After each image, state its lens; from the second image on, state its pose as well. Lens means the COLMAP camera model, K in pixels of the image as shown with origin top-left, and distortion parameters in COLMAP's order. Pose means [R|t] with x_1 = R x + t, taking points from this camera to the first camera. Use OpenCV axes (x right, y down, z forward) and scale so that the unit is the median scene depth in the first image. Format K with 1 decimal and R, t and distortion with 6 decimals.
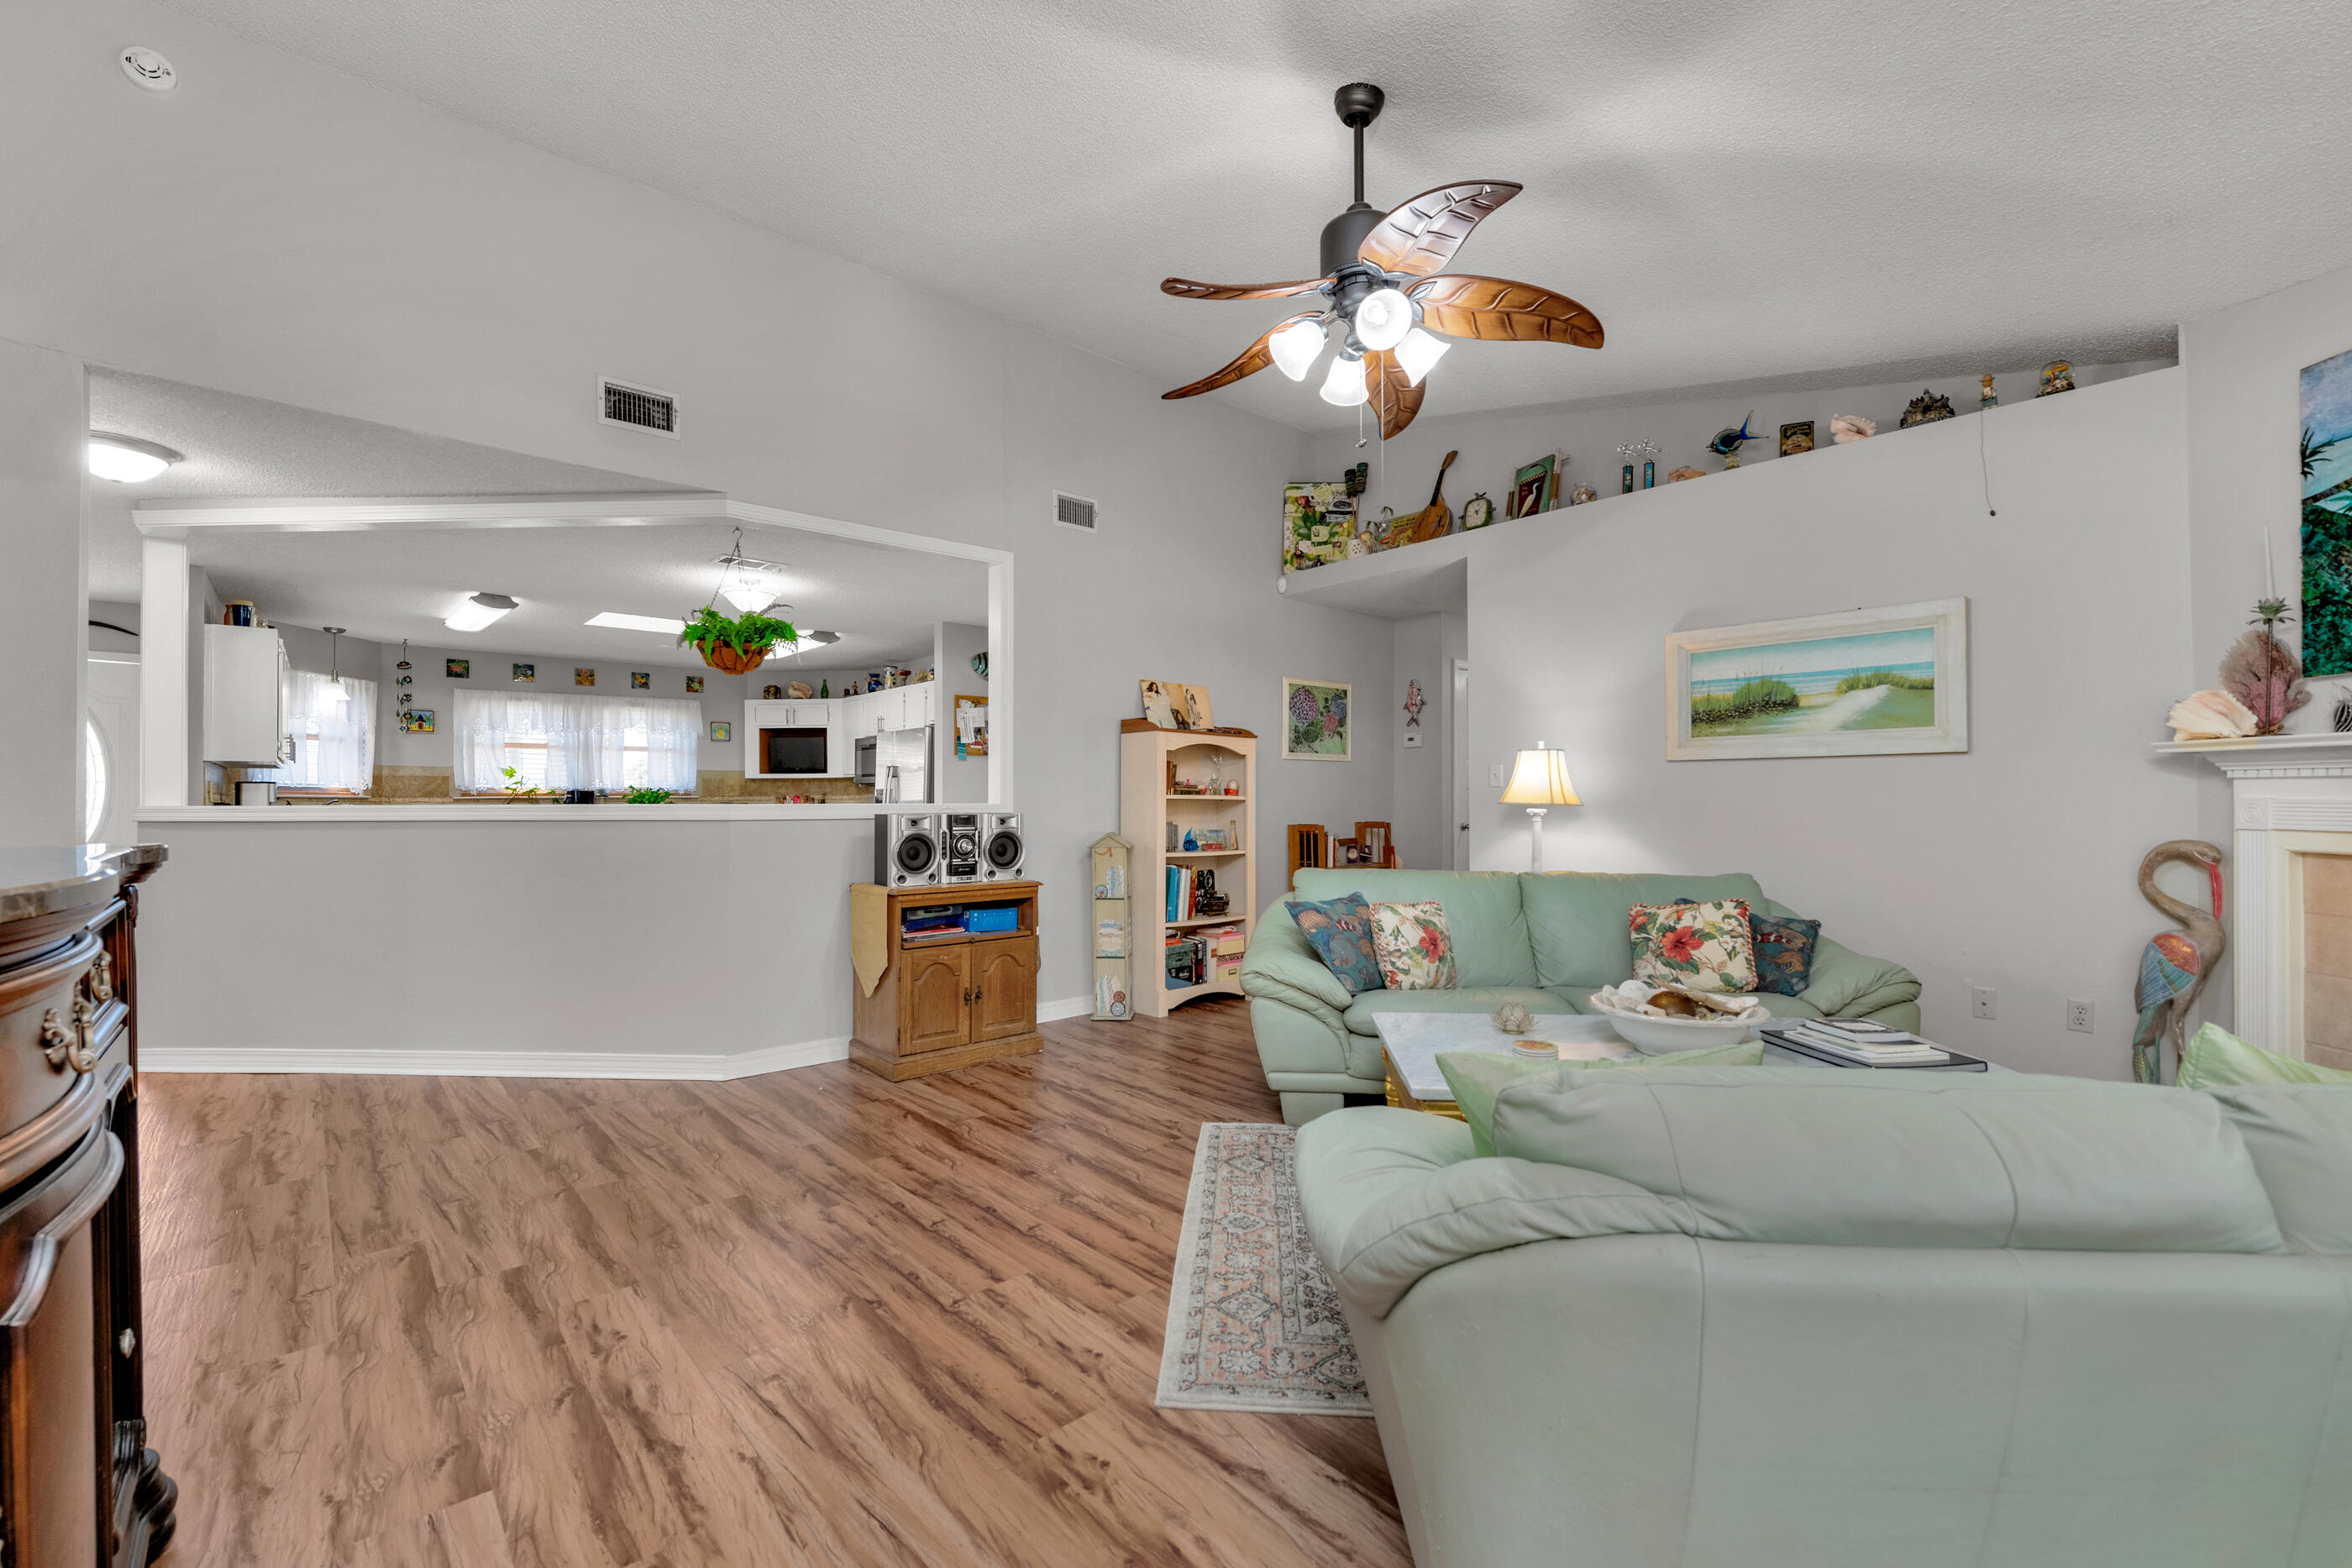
lens RADIAL K [[919.5, 0, 1119.6], [0, 919.5, 785.1], [0, 0, 1]] dist [0.002095, -0.003250]
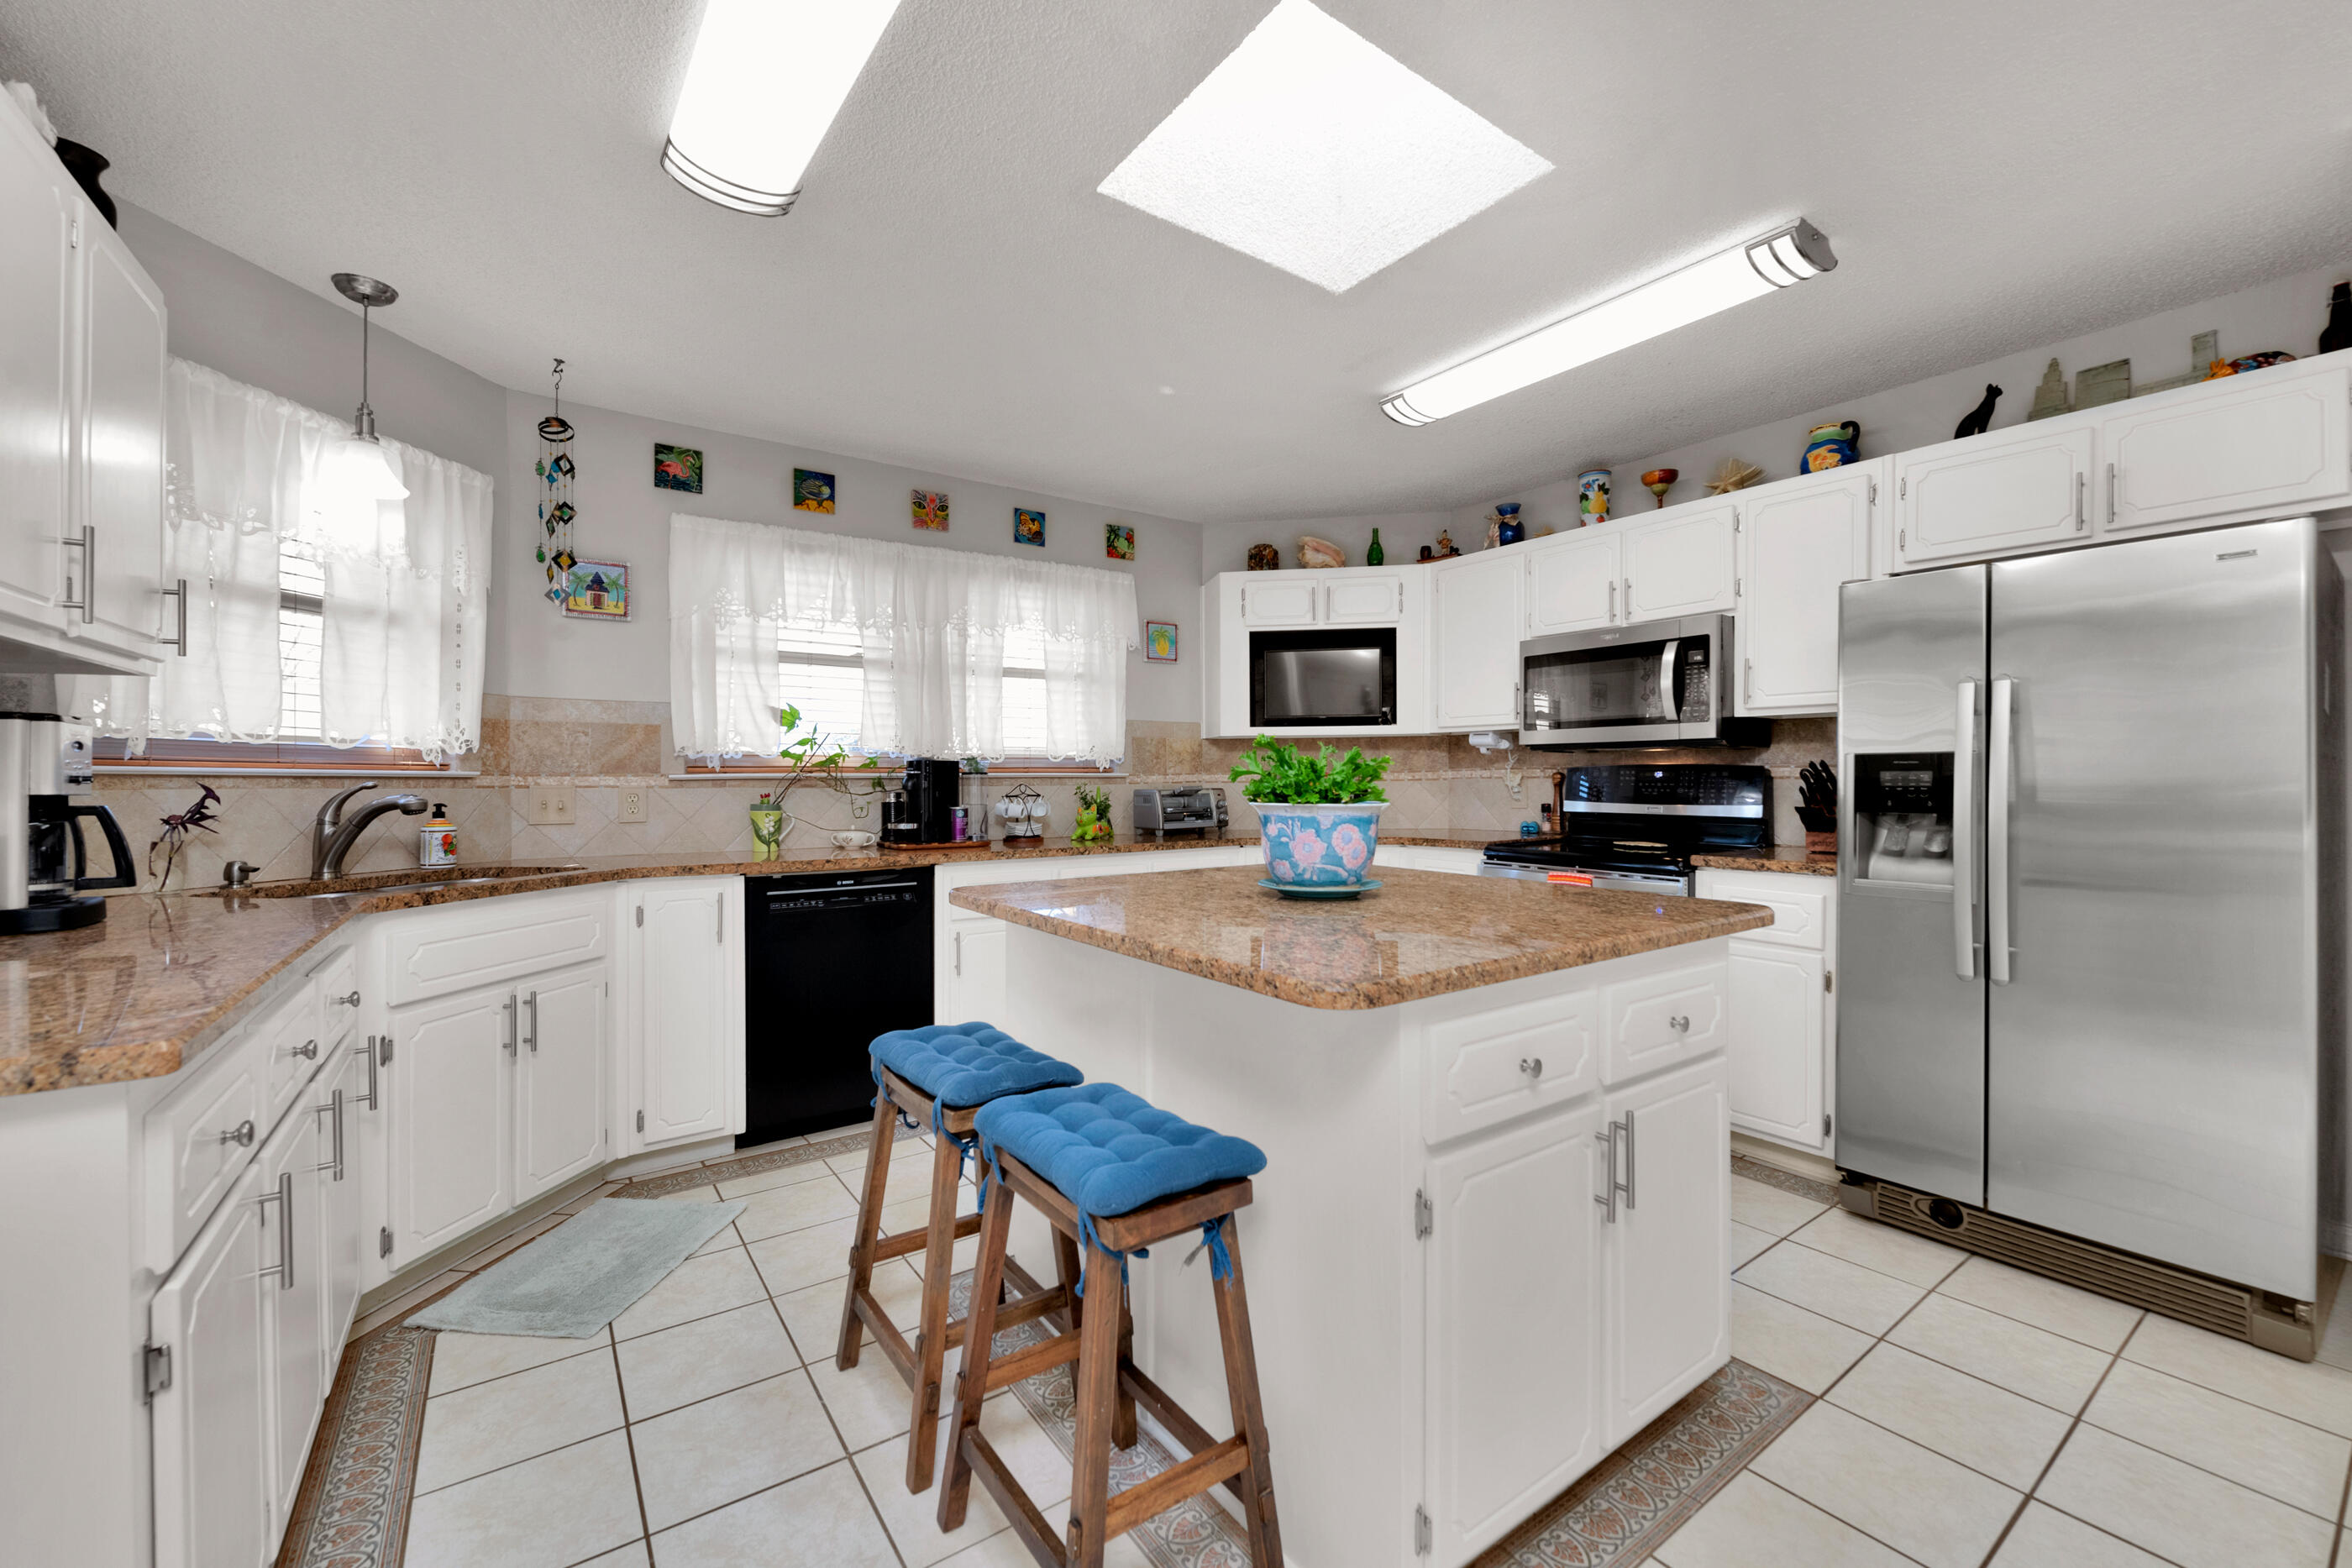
lens RADIAL K [[919.5, 0, 1127.9], [0, 919.5, 766.5], [0, 0, 1]] dist [0.002095, -0.003250]
pose [[0.990087, 0.000621, -0.140452, -0.434072], [0.000172, 0.999984, 0.005635, 0.006516], [0.140453, -0.005604, 0.990072, 0.580773]]
